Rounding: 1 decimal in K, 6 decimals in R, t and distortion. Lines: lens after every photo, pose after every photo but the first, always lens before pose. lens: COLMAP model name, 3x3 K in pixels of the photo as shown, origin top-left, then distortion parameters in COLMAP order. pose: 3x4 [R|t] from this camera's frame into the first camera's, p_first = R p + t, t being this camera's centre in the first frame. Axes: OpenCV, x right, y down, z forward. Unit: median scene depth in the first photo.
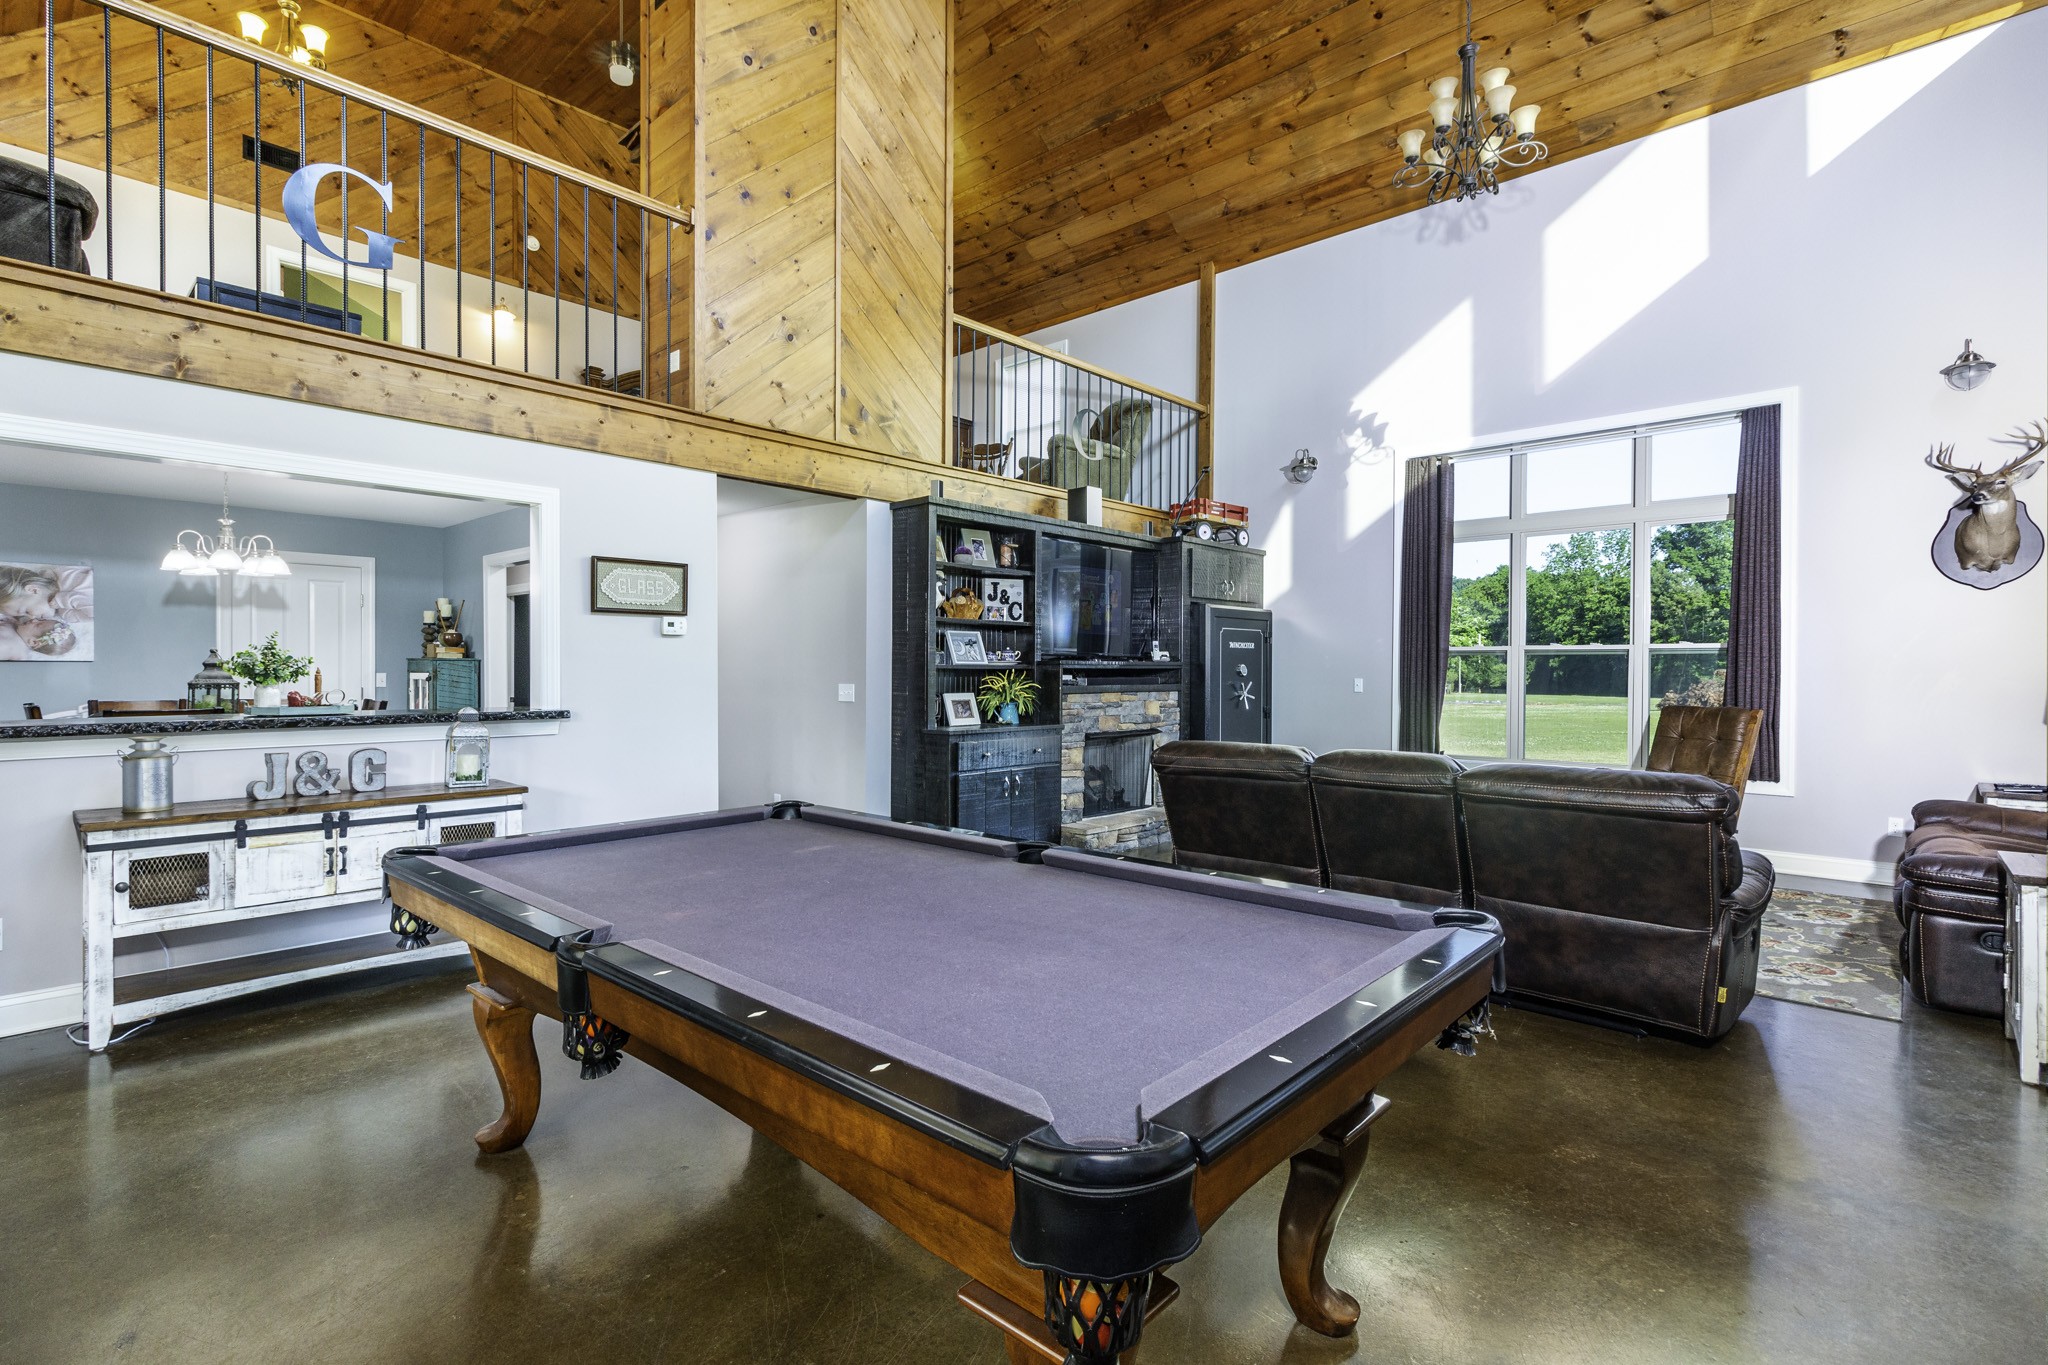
lens RADIAL K [[954.1, 0, 1014.4], [0, 954.1, 681.7], [0, 0, 1]] dist [-0.002607, -0.000335]
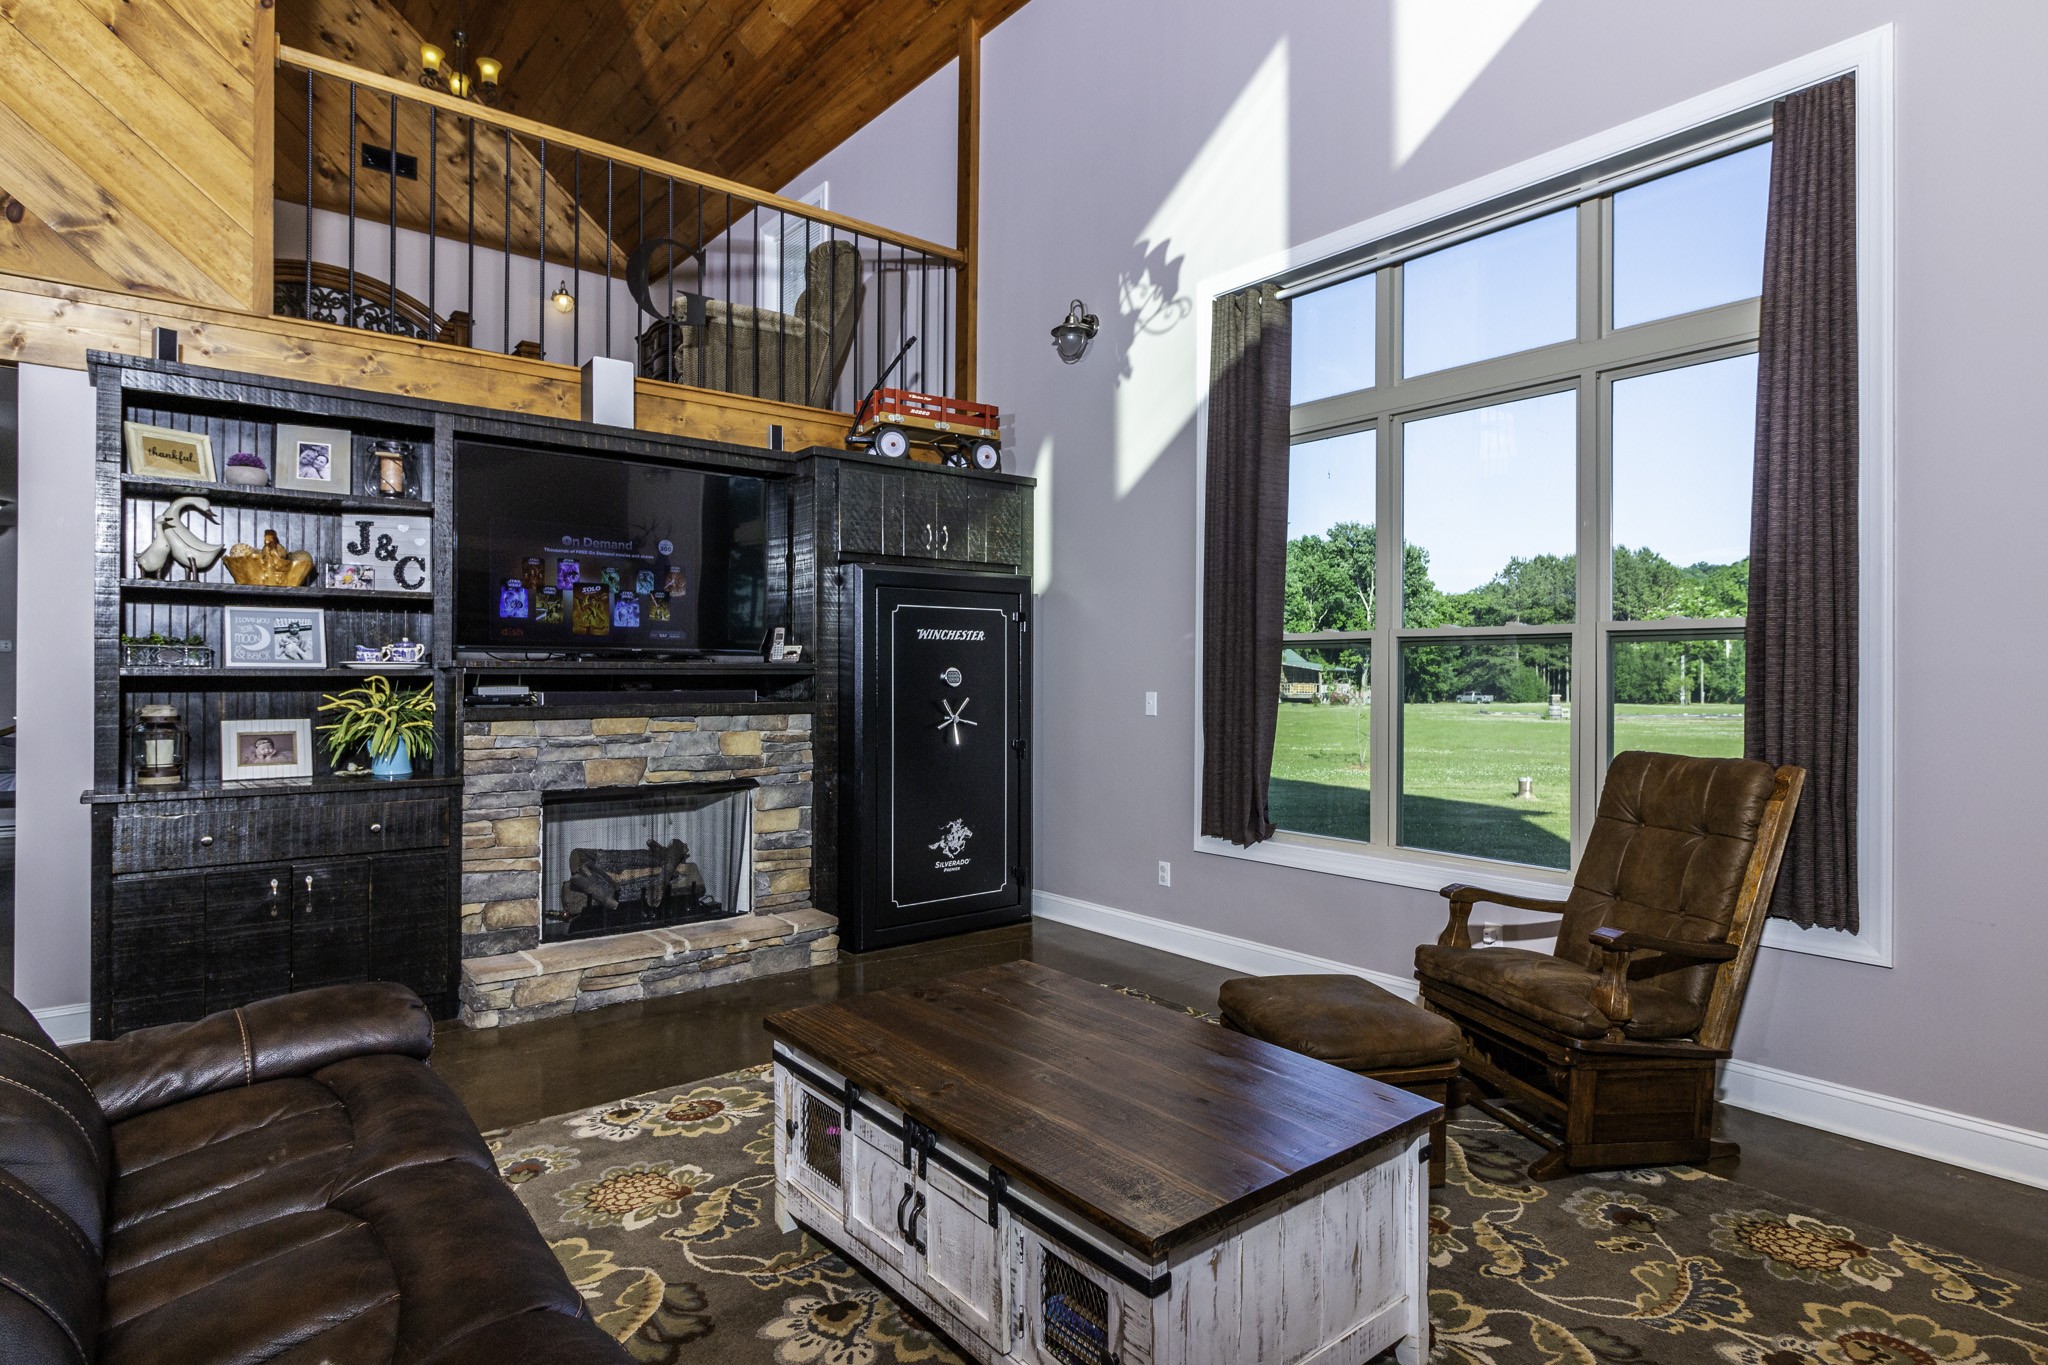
lens RADIAL K [[1089.2, 0, 1033.5], [0, 1089.2, 675.5], [0, 0, 1]] dist [0.002189, -0.000269]
pose [[0.991890, -0.002299, -0.127079, 0.440219], [0.000580, 0.999908, -0.013556, -0.004796], [0.127098, 0.013372, 0.991800, 0.406138]]
